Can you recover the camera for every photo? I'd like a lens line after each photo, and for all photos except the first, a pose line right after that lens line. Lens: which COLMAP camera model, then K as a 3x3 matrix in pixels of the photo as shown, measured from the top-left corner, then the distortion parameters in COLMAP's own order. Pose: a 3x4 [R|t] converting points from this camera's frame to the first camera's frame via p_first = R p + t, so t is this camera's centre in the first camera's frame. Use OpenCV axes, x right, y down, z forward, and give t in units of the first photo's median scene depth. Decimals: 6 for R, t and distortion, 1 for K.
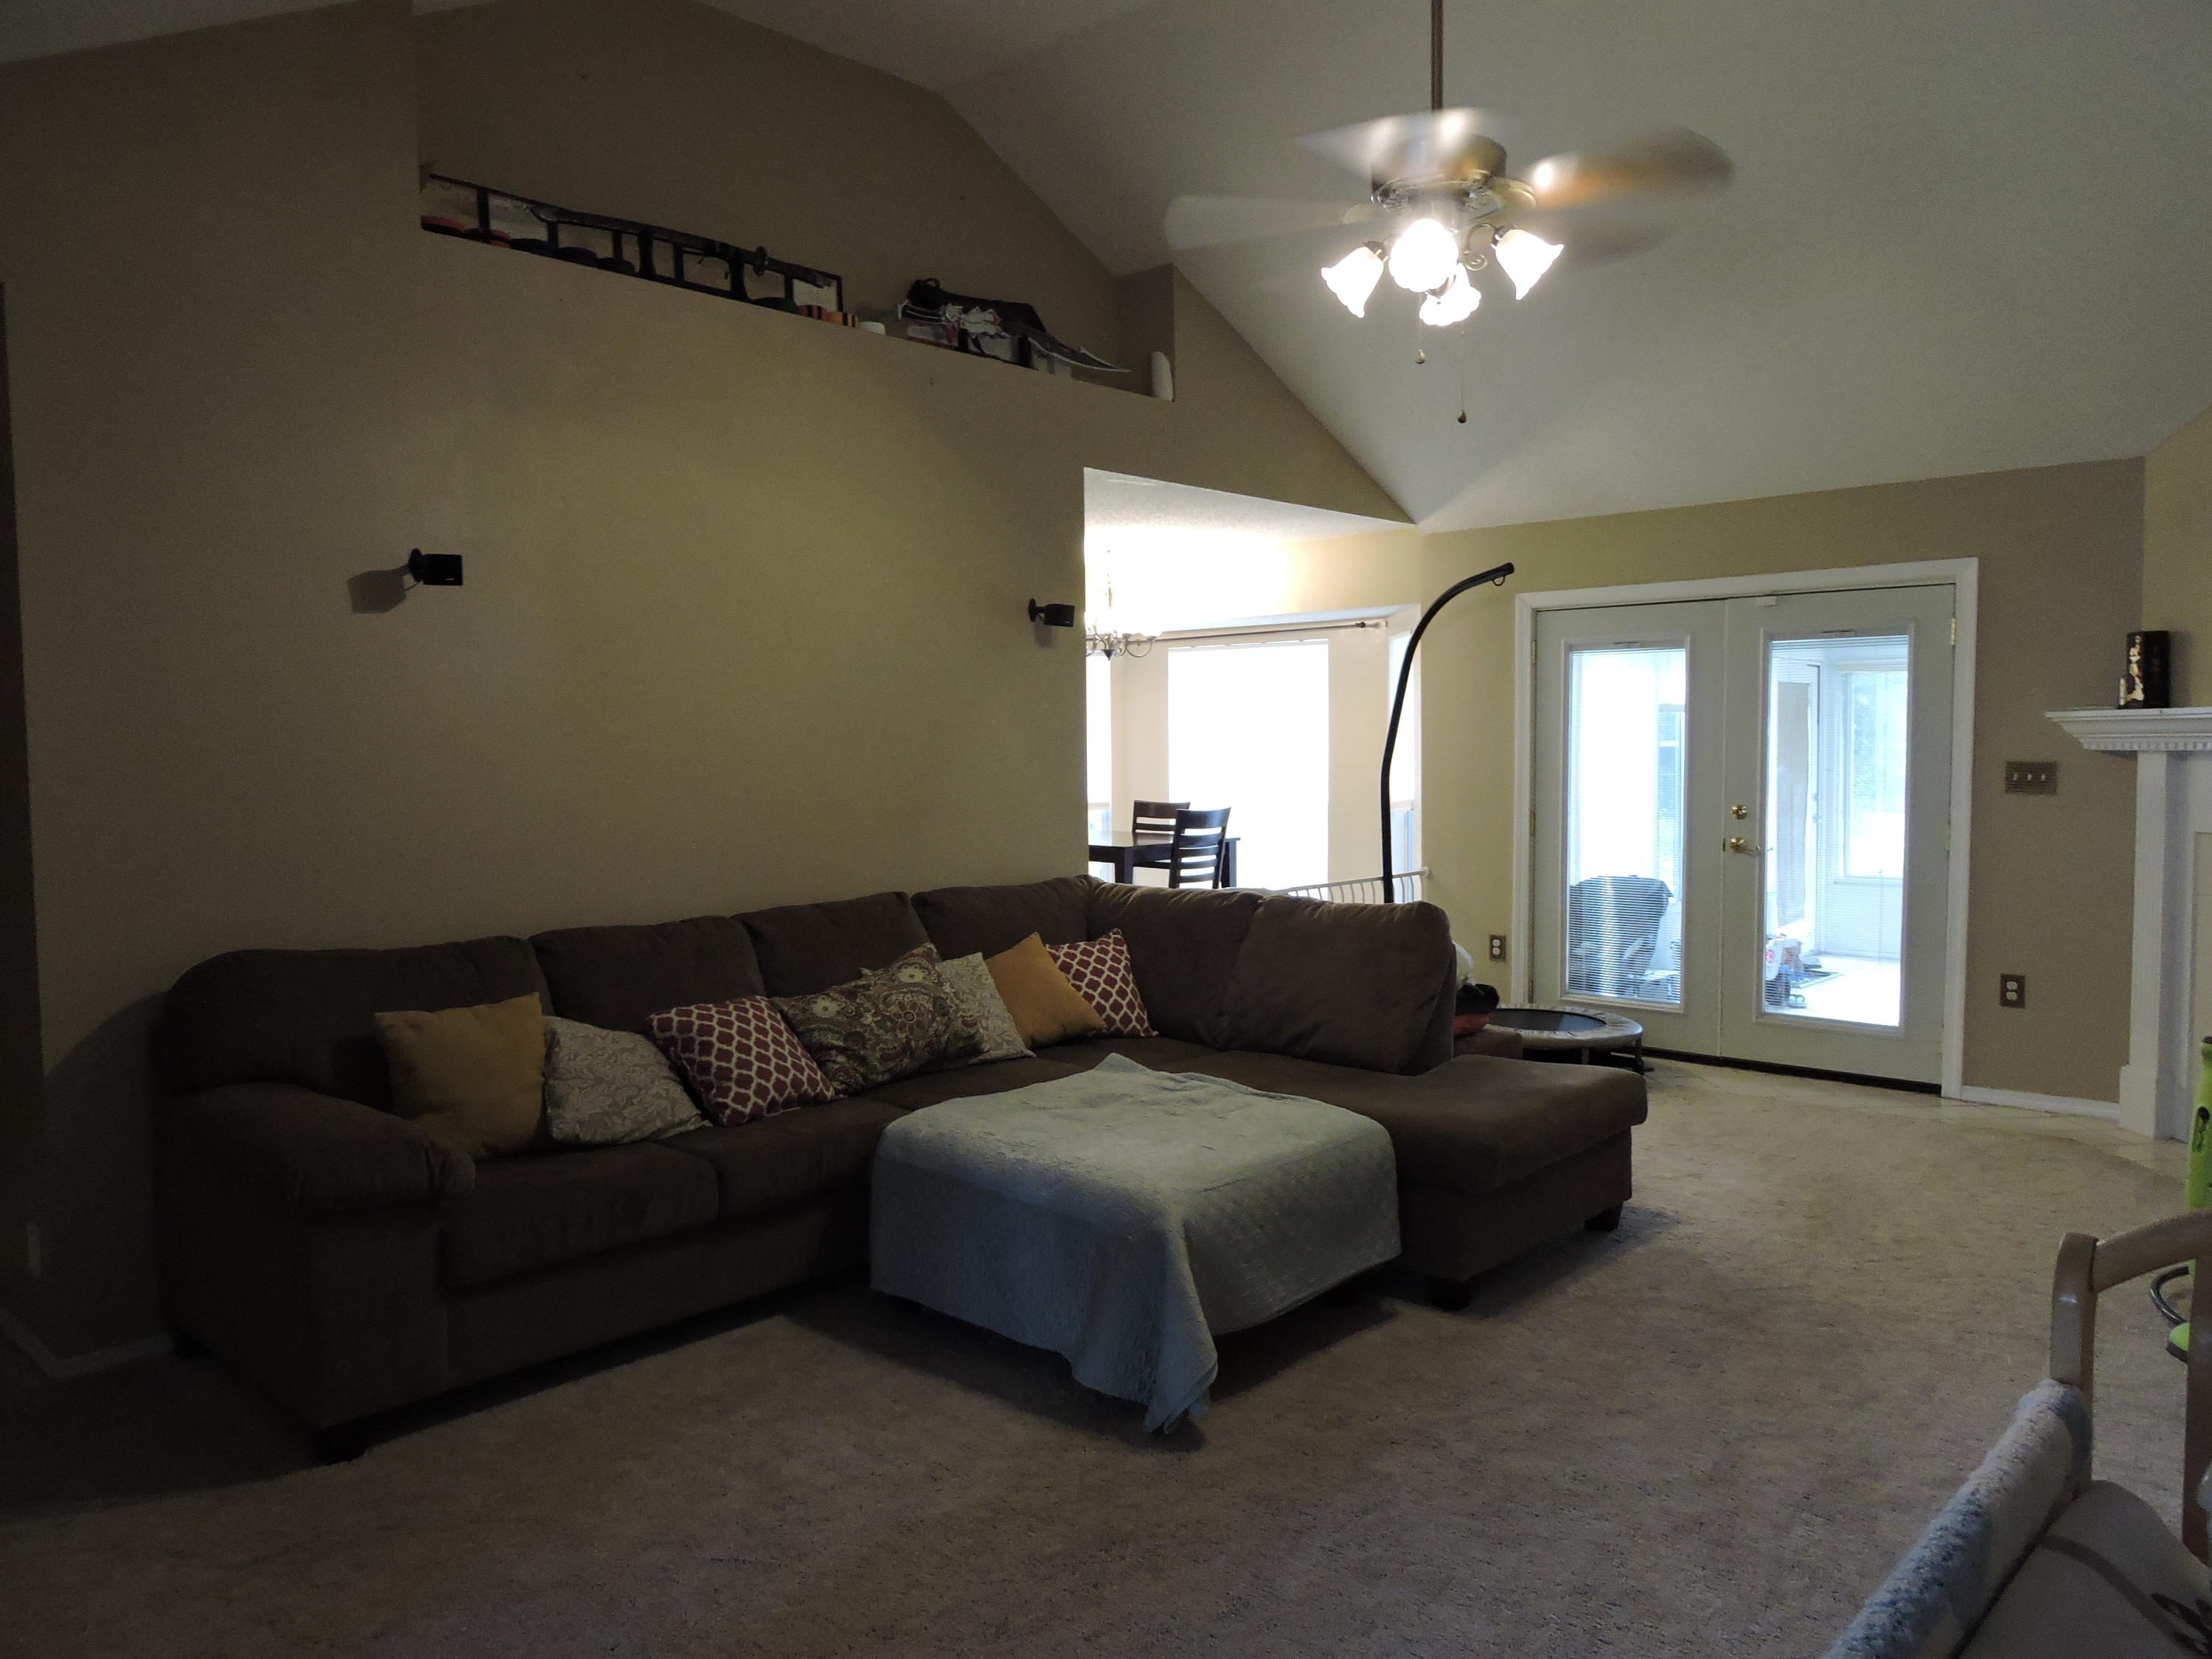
lens RADIAL K [[1578.7, 0, 1106.0], [0, 1578.7, 829.5], [0, 0, 1]] dist [0.001520, -0.000162]
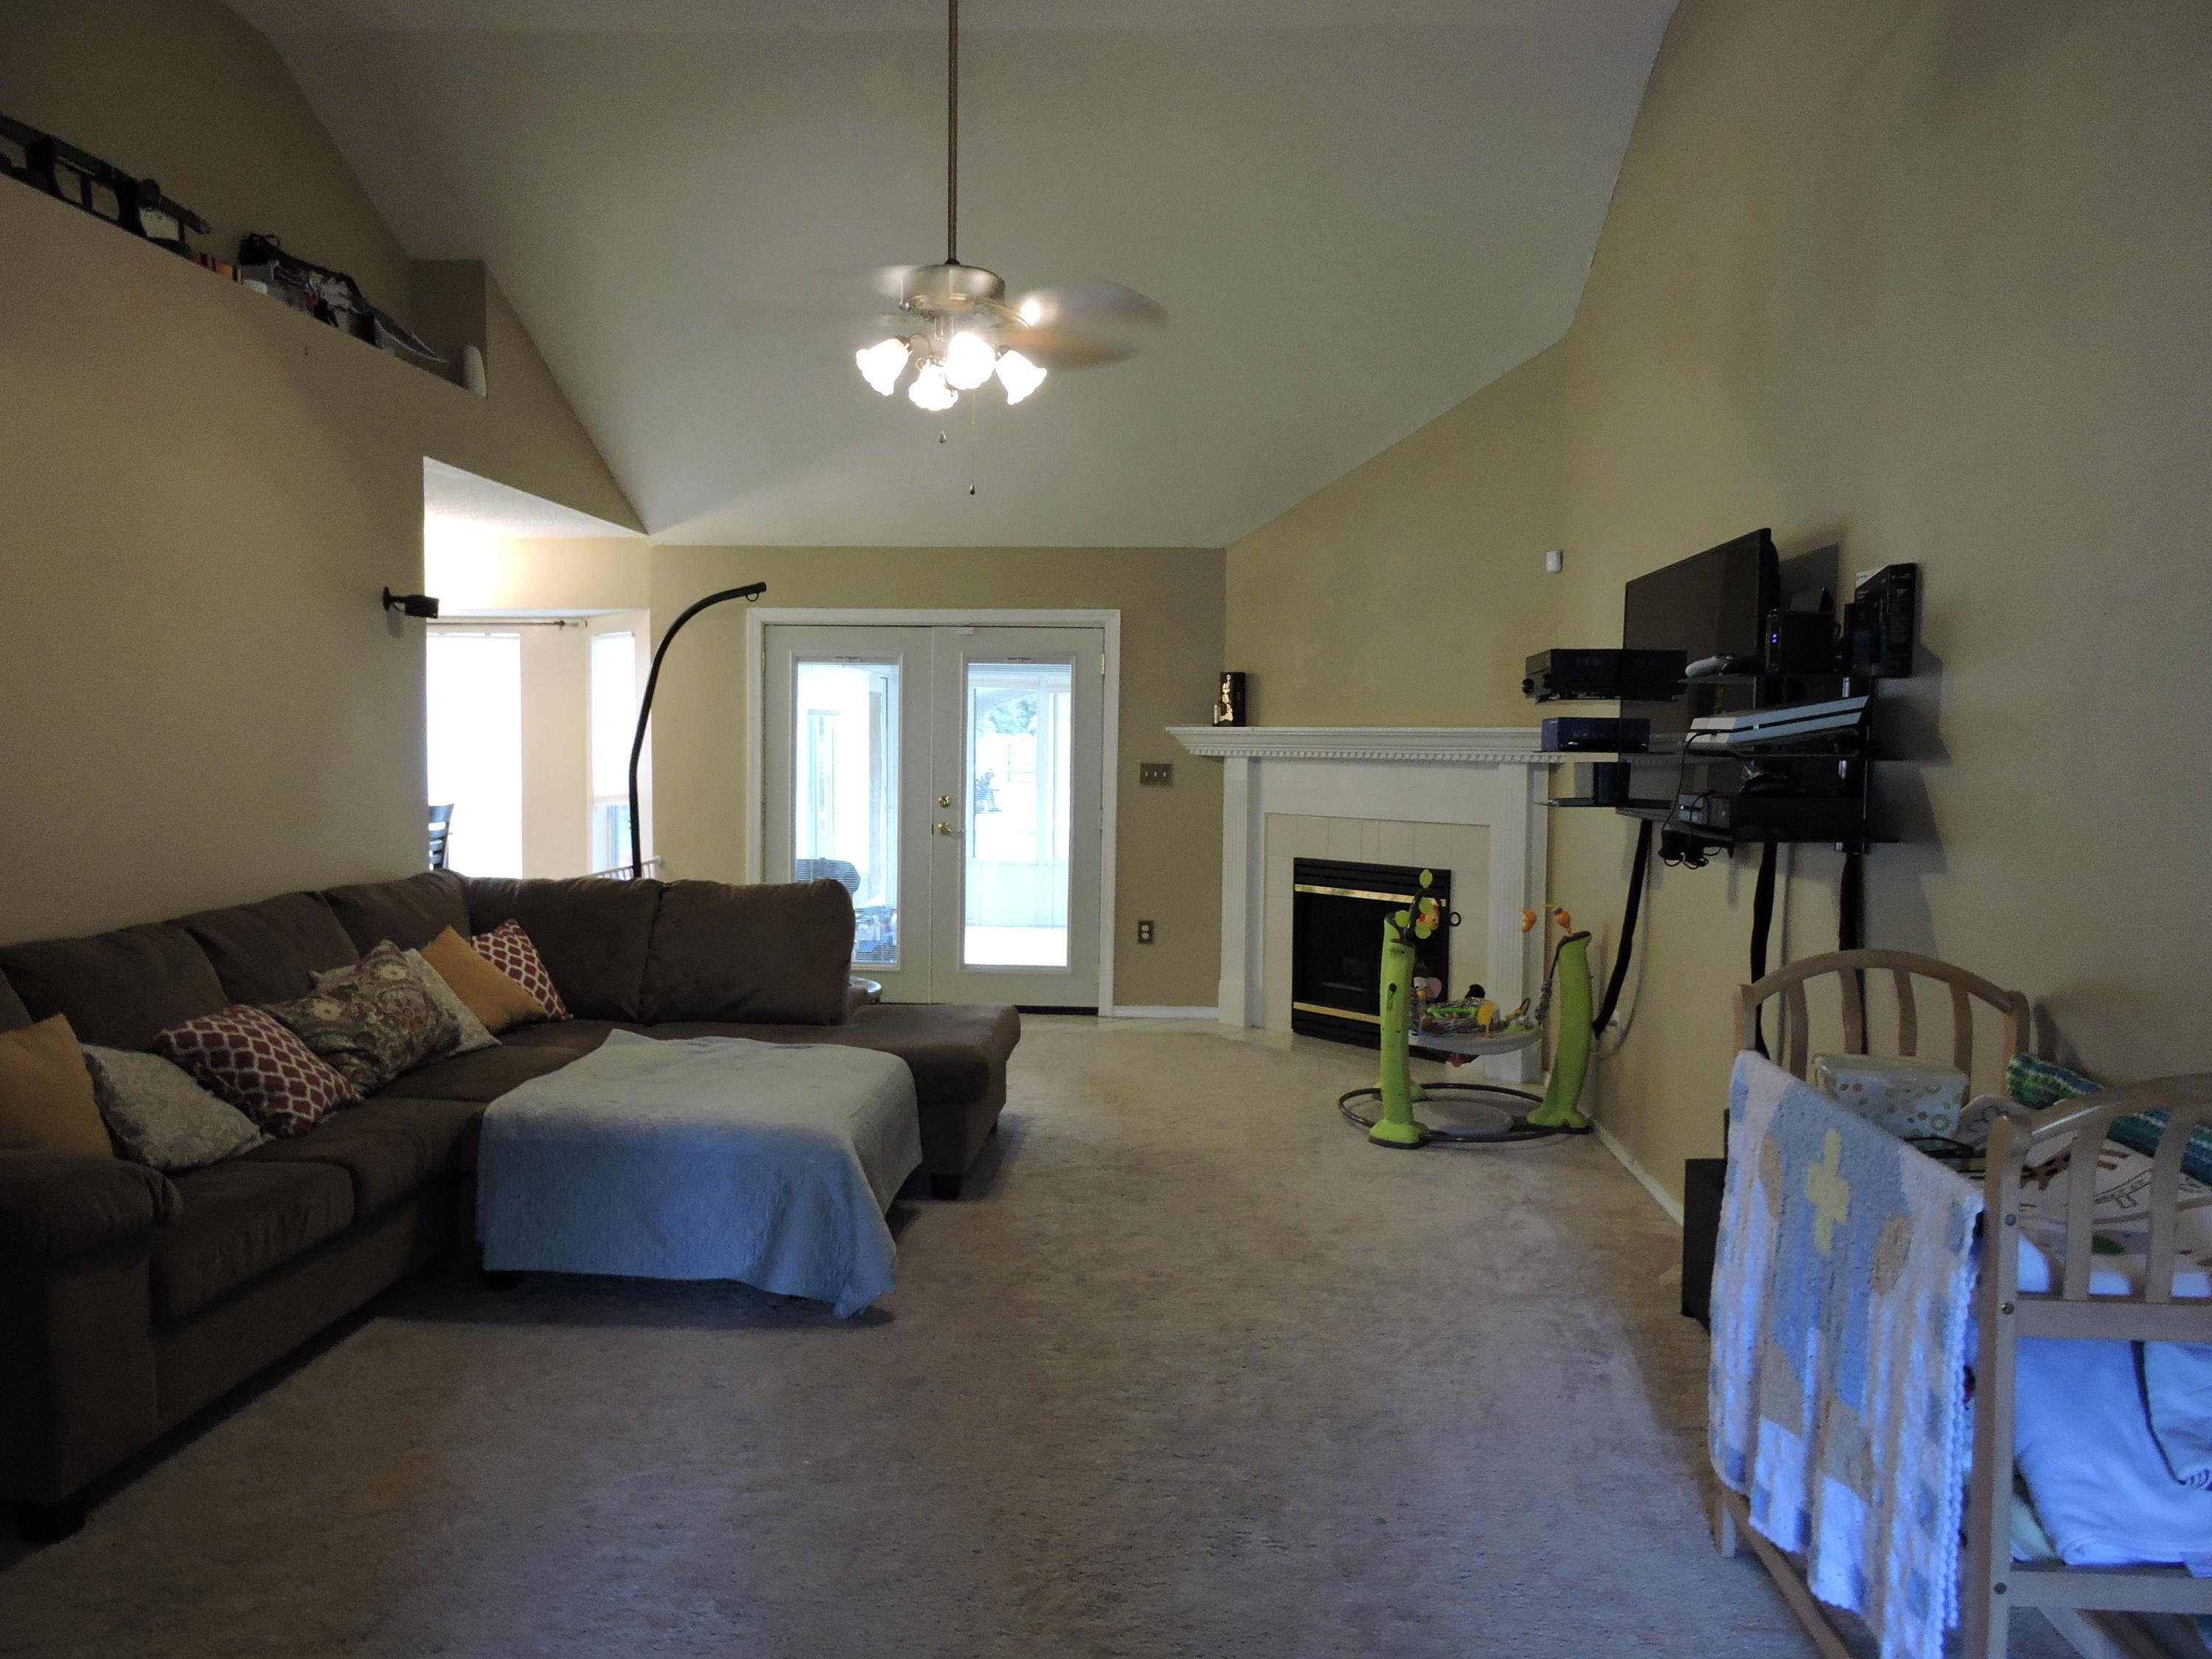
lens RADIAL K [[1577.9, 0, 1102.8], [0, 1577.9, 835.3], [0, 0, 1]] dist [0.001843, -0.006938]
pose [[0.780137, -0.020528, 0.625271, -0.371071], [0.015990, 0.999789, 0.012874, 0.001406], [-0.625404, -0.000046, 0.780301, -0.040391]]
